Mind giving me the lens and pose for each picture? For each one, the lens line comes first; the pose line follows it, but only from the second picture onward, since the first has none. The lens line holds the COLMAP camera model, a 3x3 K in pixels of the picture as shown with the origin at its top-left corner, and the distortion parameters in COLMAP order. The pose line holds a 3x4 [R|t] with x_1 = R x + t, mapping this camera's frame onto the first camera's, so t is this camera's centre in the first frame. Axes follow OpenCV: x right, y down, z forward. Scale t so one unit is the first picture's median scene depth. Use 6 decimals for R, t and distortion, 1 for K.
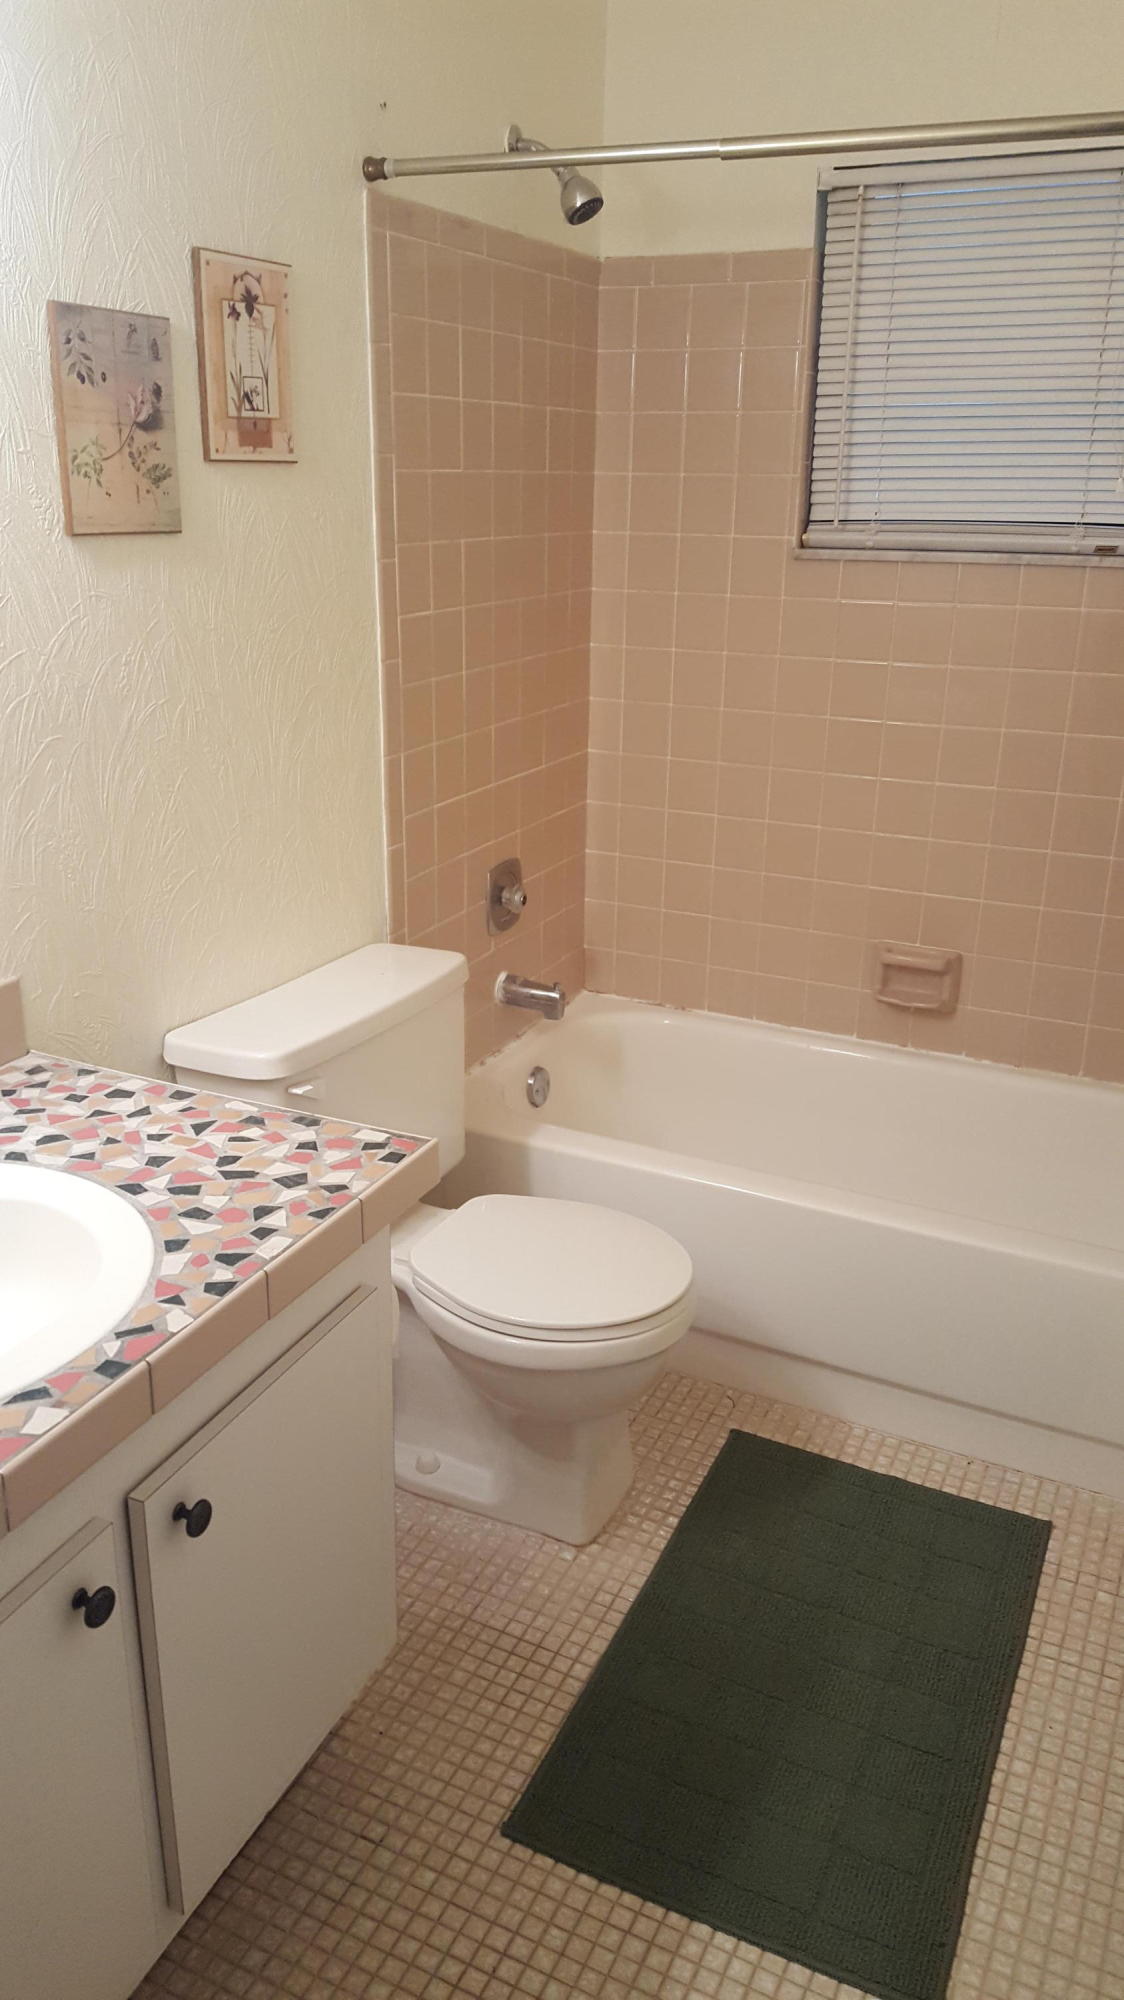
lens RADIAL K [[1488.1, 0, 543.9], [0, 1488.1, 1004.2], [0, 0, 1]] dist [0.154767, -0.303152]
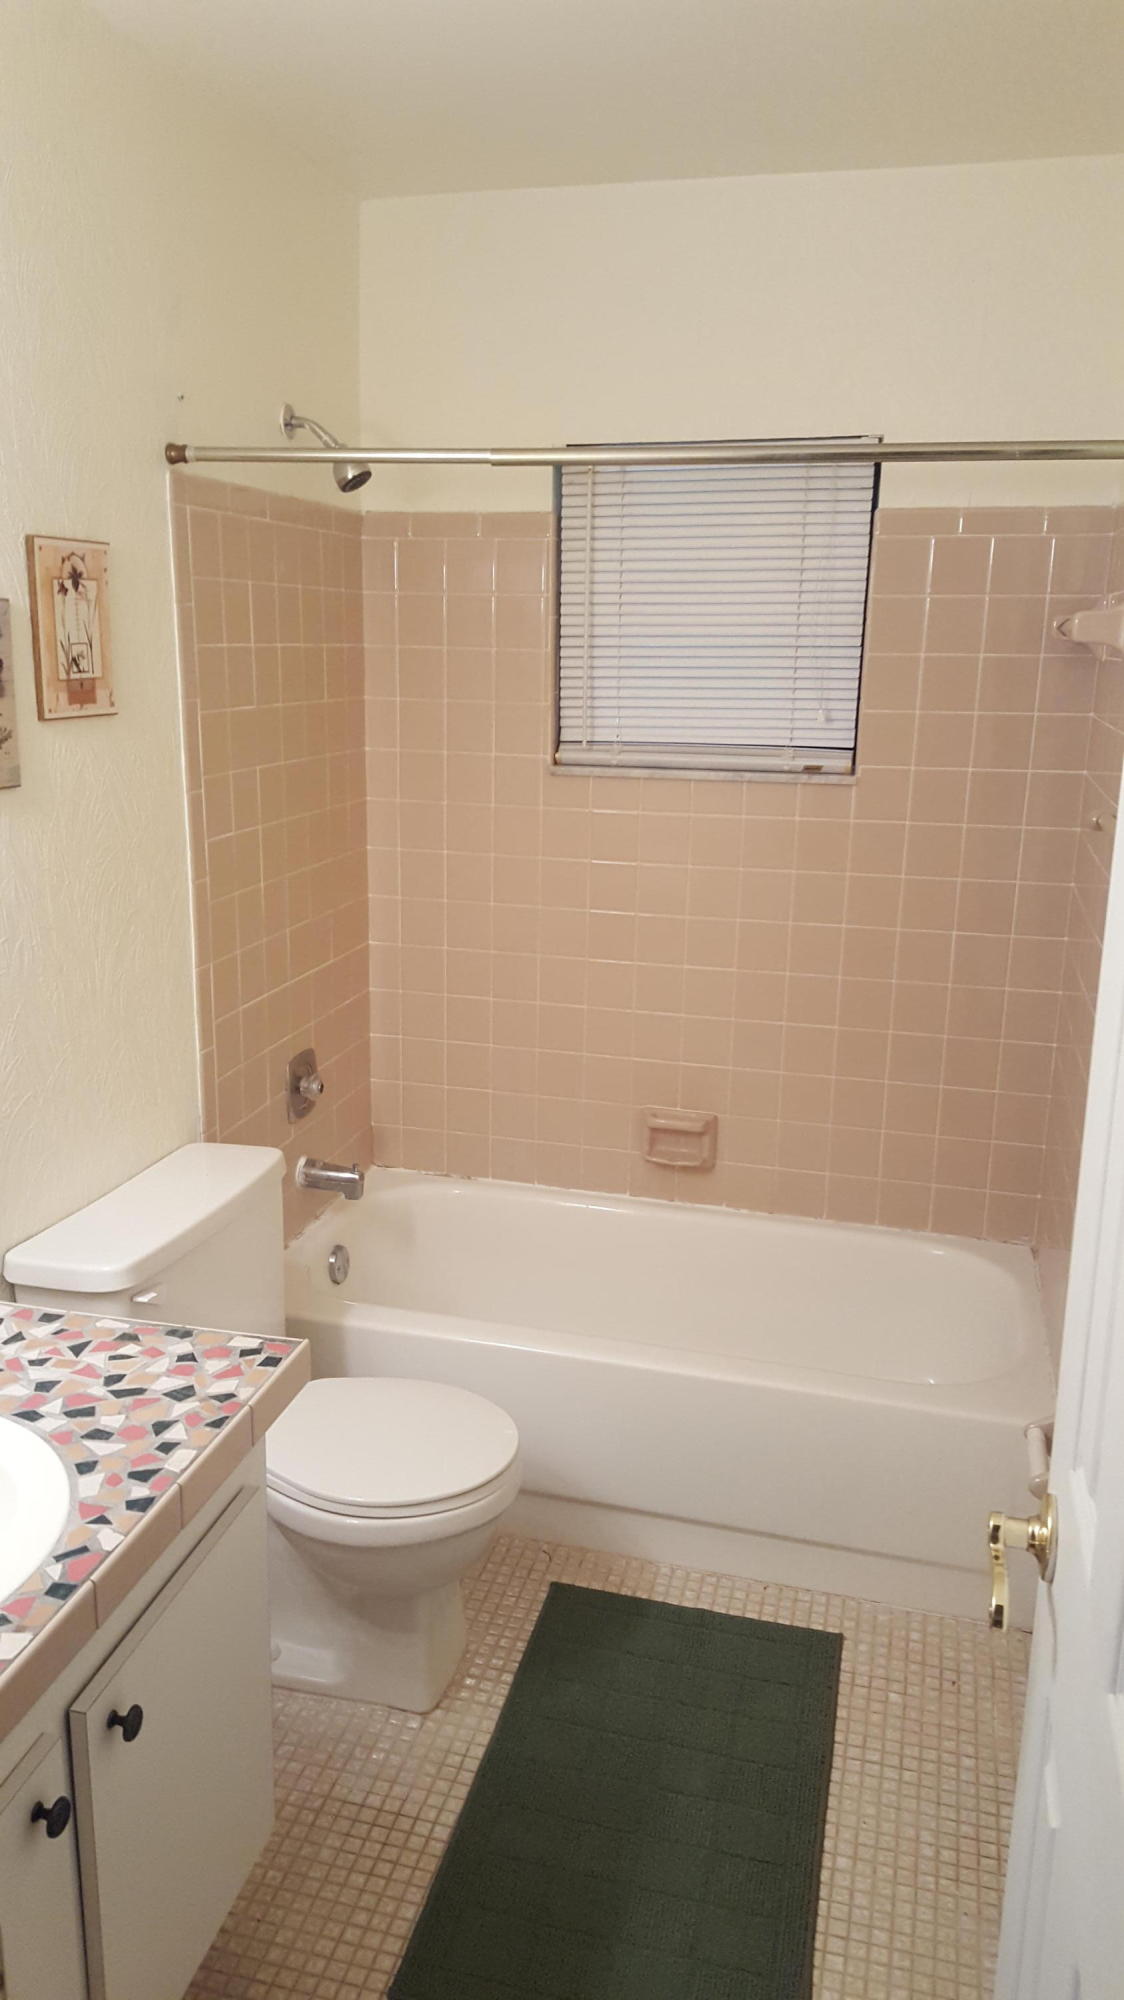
lens RADIAL K [[1488.1, 0, 543.9], [0, 1488.1, 1004.2], [0, 0, 1]] dist [0.154767, -0.303152]
pose [[0.981347, -0.042494, 0.187488, -0.071742], [0.059883, 0.994312, -0.088079, -0.034474], [-0.182678, 0.097664, 0.978310, -0.097296]]
